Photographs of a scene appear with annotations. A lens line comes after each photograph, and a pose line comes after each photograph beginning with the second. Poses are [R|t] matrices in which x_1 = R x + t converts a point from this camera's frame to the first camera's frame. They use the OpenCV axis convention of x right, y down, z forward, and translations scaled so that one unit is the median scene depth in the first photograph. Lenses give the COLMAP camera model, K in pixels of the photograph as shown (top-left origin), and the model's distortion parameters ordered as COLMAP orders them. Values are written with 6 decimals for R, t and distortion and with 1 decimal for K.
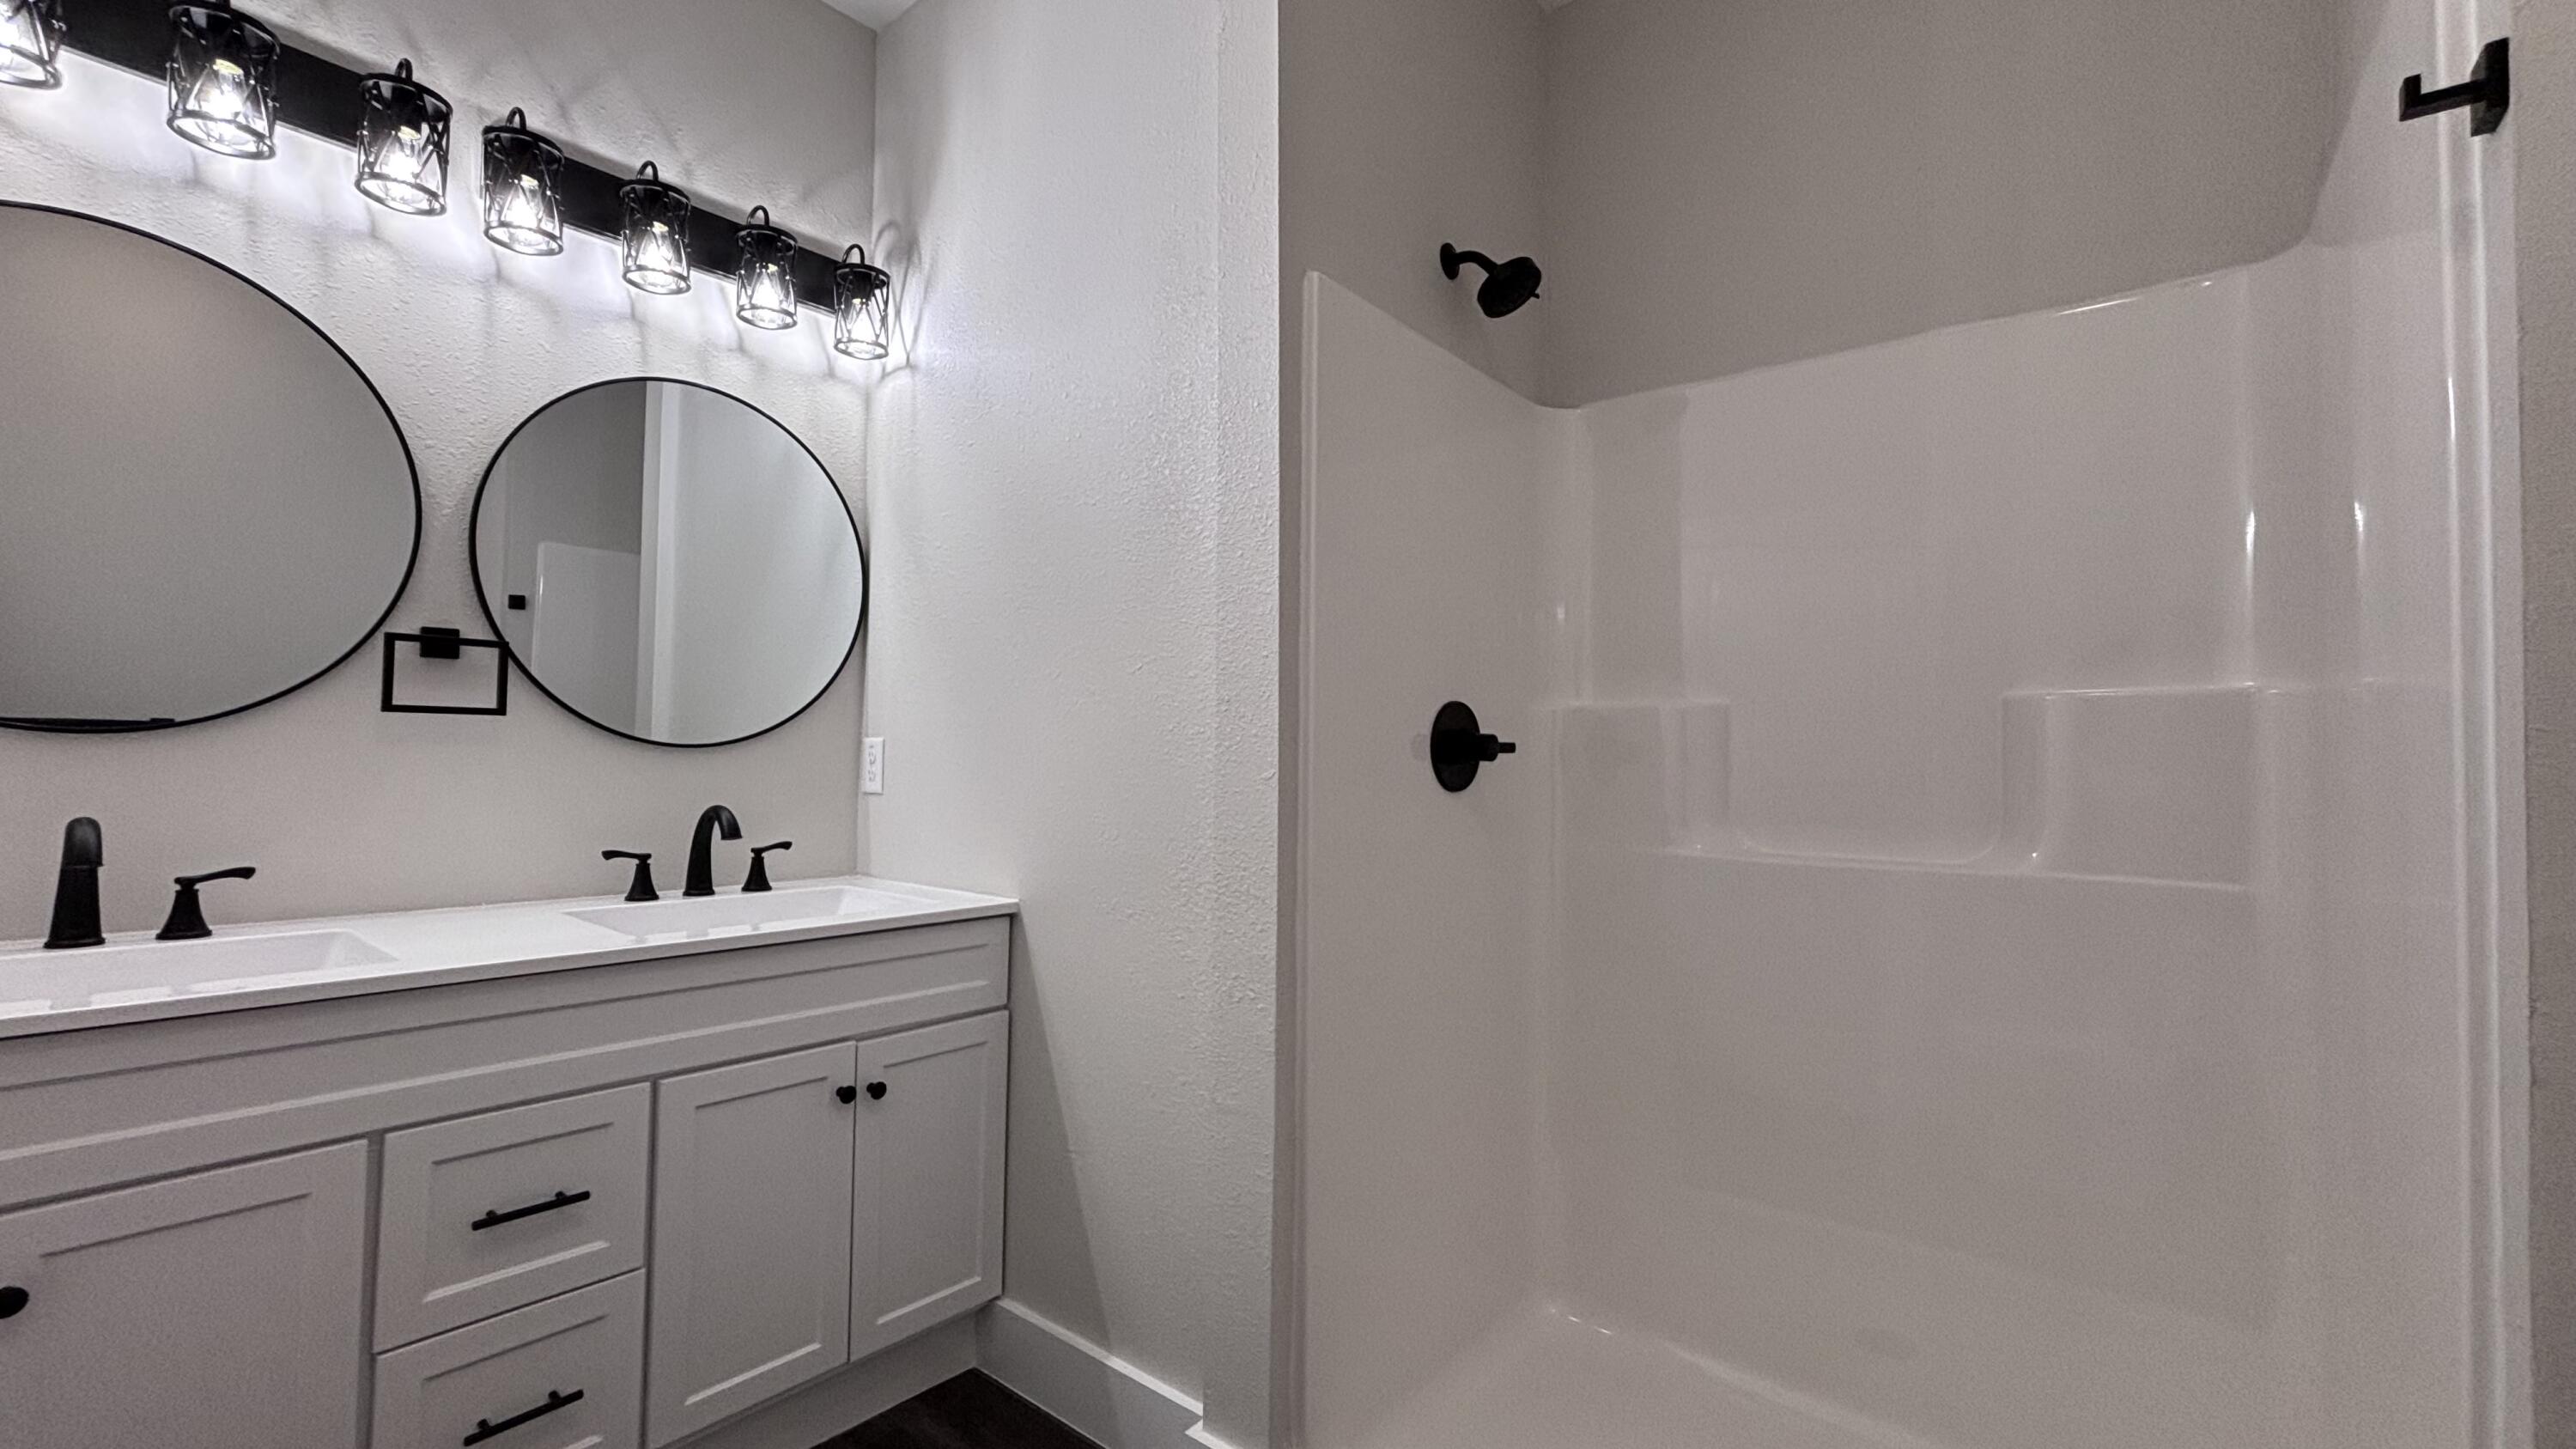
lens RADIAL K [[1054.9, 0, 1295.4], [0, 1054.9, 717.4], [0, 0, 1]] dist [0.002337, 0.000993]
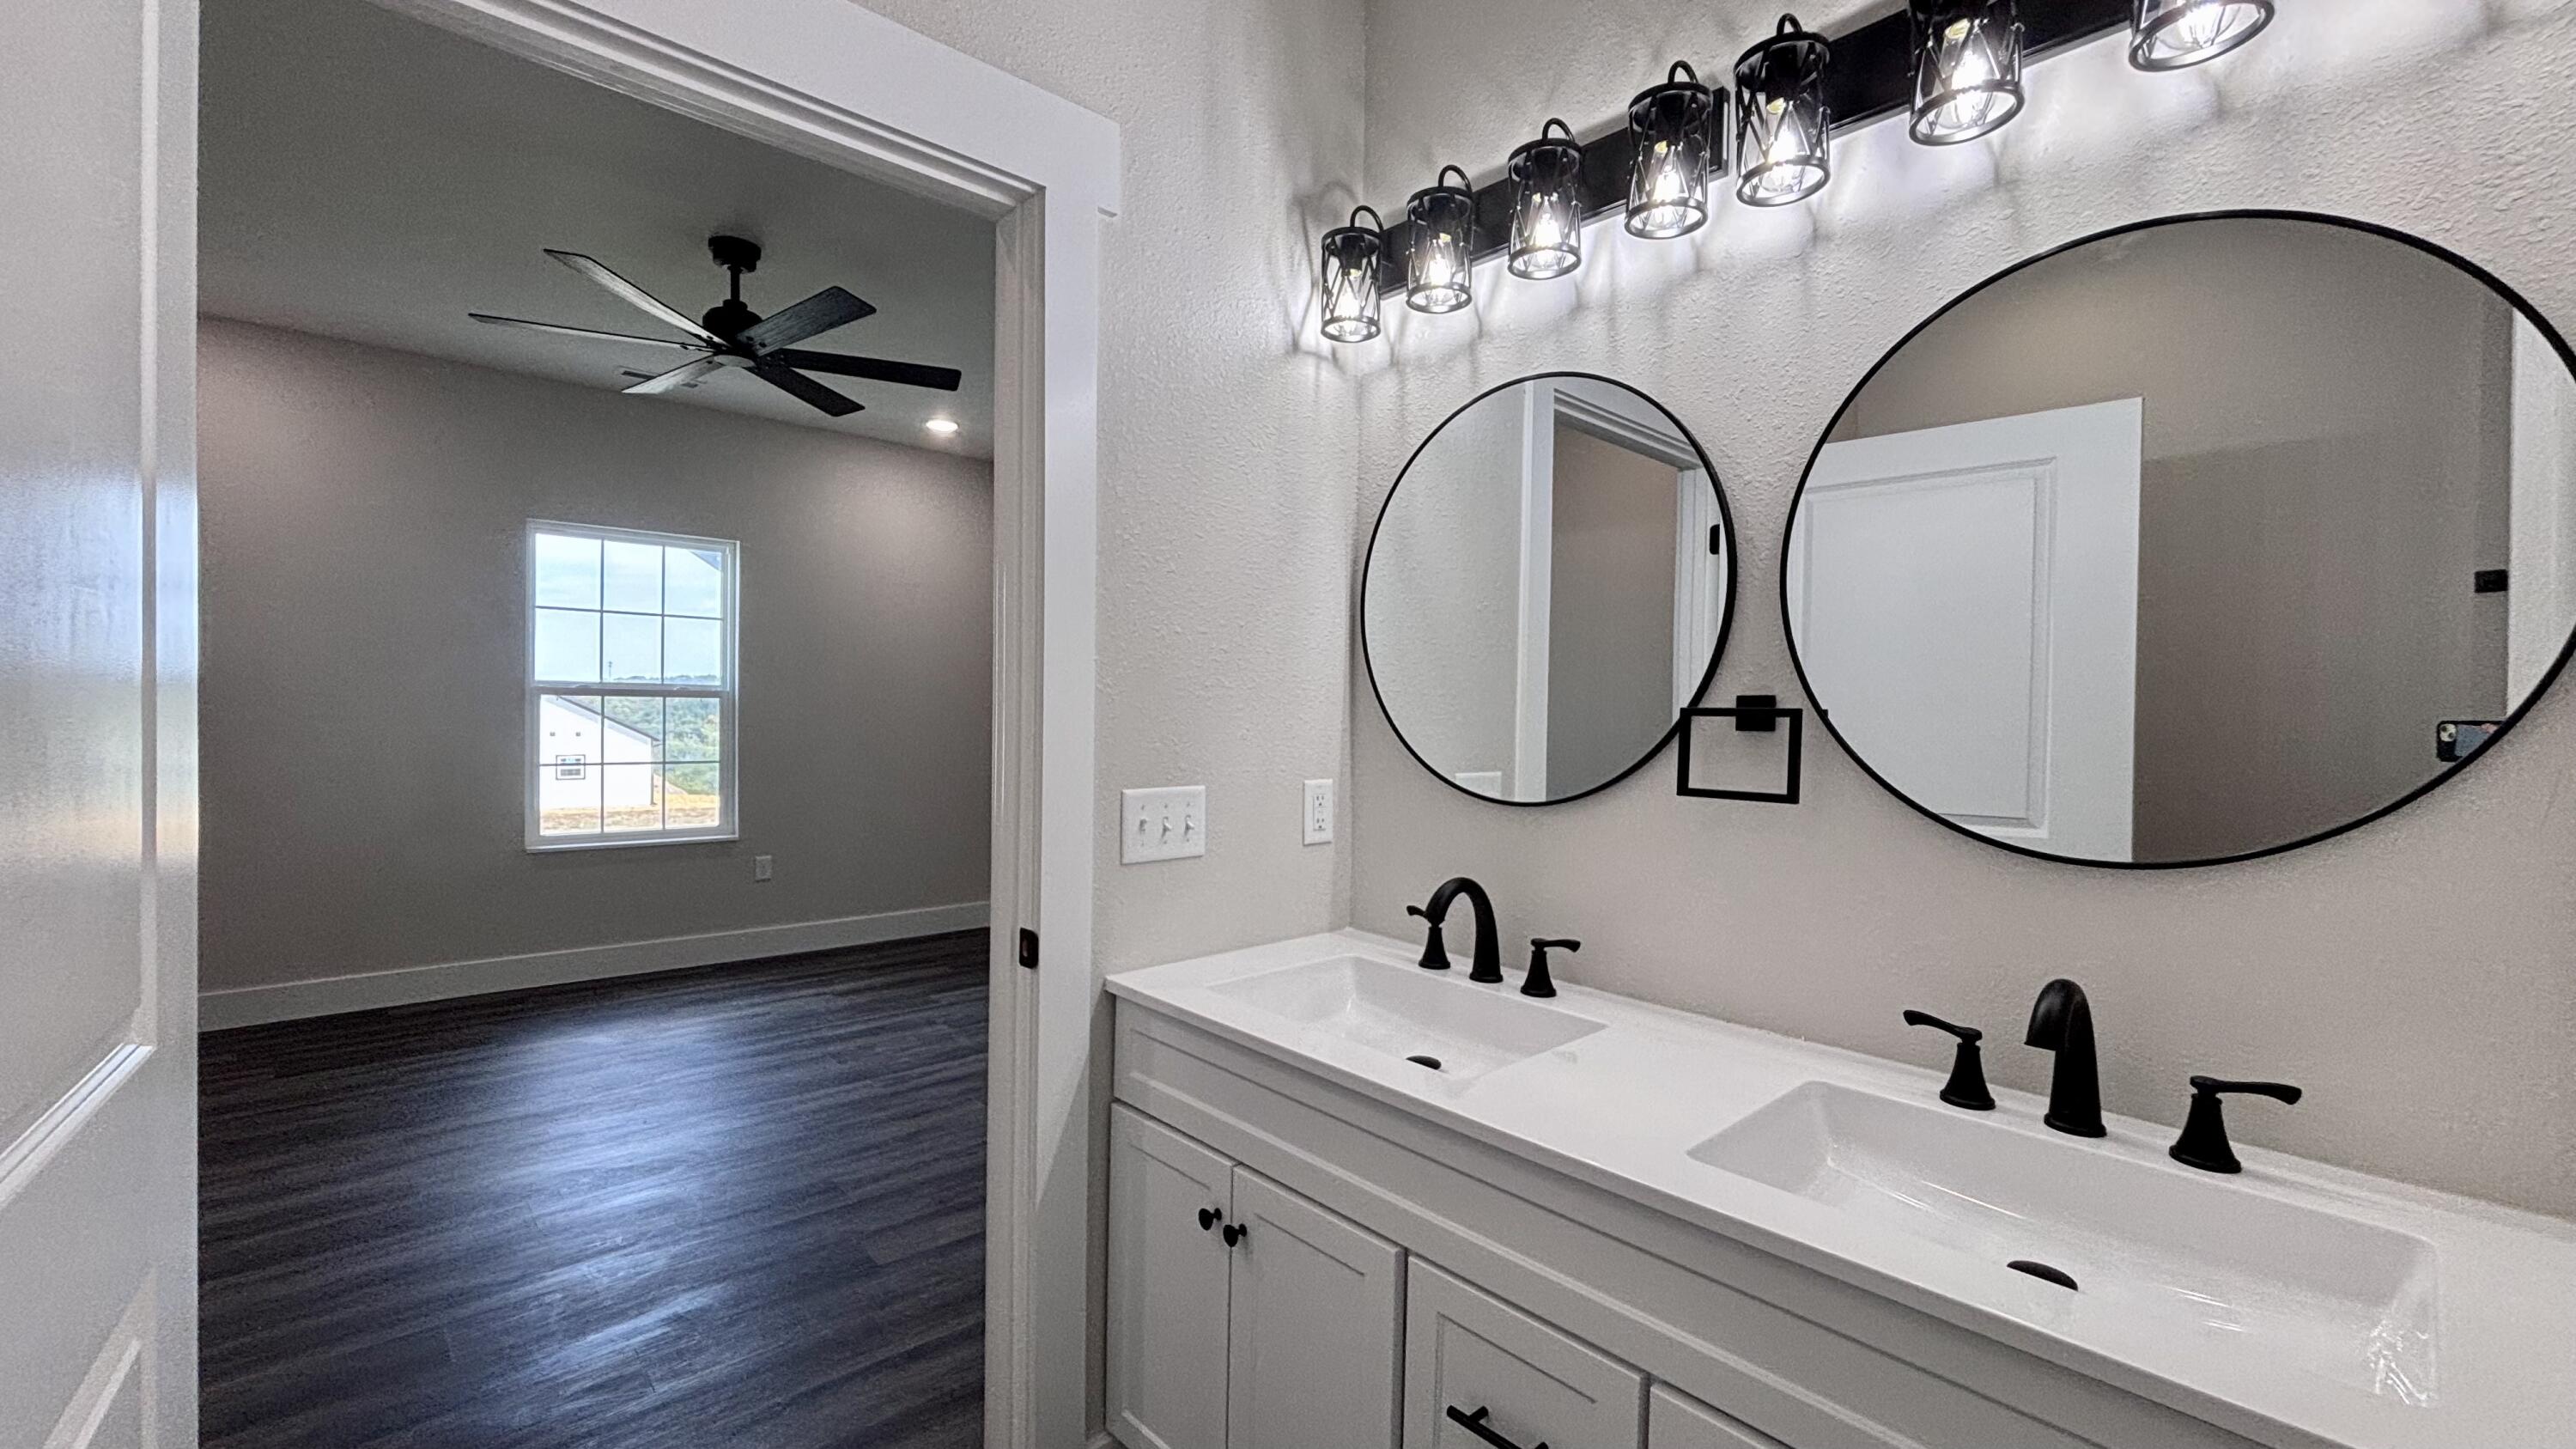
lens RADIAL K [[1054.9, 0, 1304.1], [0, 1054.9, 738.0], [0, 0, 1]] dist [0.002337, 0.000993]
pose [[-0.156659, 0.003573, -0.987646, 0.076530], [0.009740, 0.999950, 0.002073, -0.056091], [0.987605, -0.009295, -0.156686, 0.768990]]
